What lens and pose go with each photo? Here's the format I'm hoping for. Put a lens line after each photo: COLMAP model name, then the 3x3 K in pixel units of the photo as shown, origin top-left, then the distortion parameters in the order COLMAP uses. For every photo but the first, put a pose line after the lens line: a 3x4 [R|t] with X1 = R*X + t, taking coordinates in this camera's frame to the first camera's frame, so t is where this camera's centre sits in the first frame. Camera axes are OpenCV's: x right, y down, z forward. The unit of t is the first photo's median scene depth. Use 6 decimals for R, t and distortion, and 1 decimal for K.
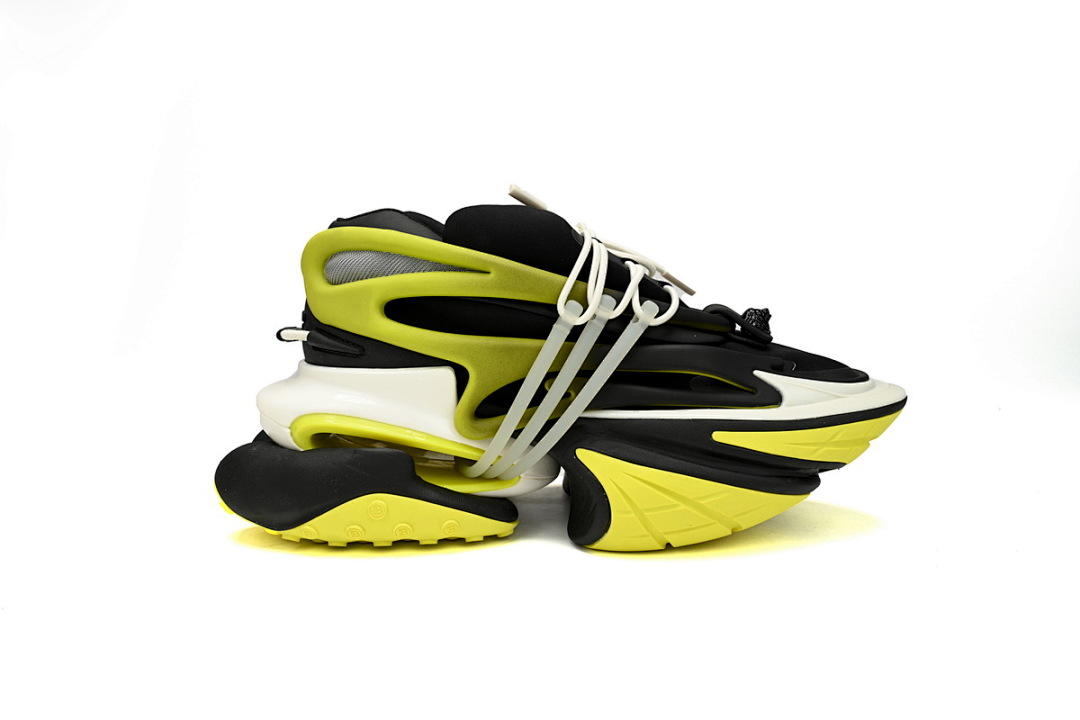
lens RADIAL K [[874.3, 0, 540.0], [0, 874.3, 360.0], [0, 0, 1]] dist [0.003755, 0.000773]
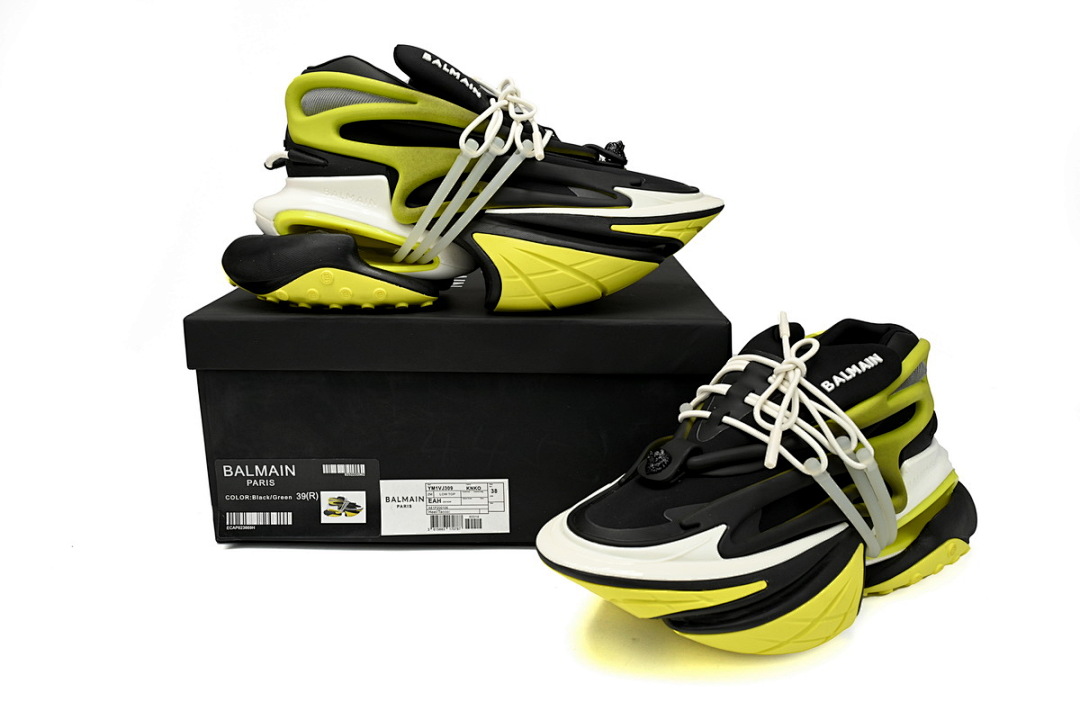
lens RADIAL K [[843.5, 0, 540.0], [0, 843.5, 360.0], [0, 0, 1]] dist [-0.000237, 0.000308]
pose [[0.995680, 0.064756, 0.066540, 0.070128], [-0.082446, 0.946222, 0.312838, -0.148494], [-0.042704, -0.316972, 0.947473, -0.391755]]
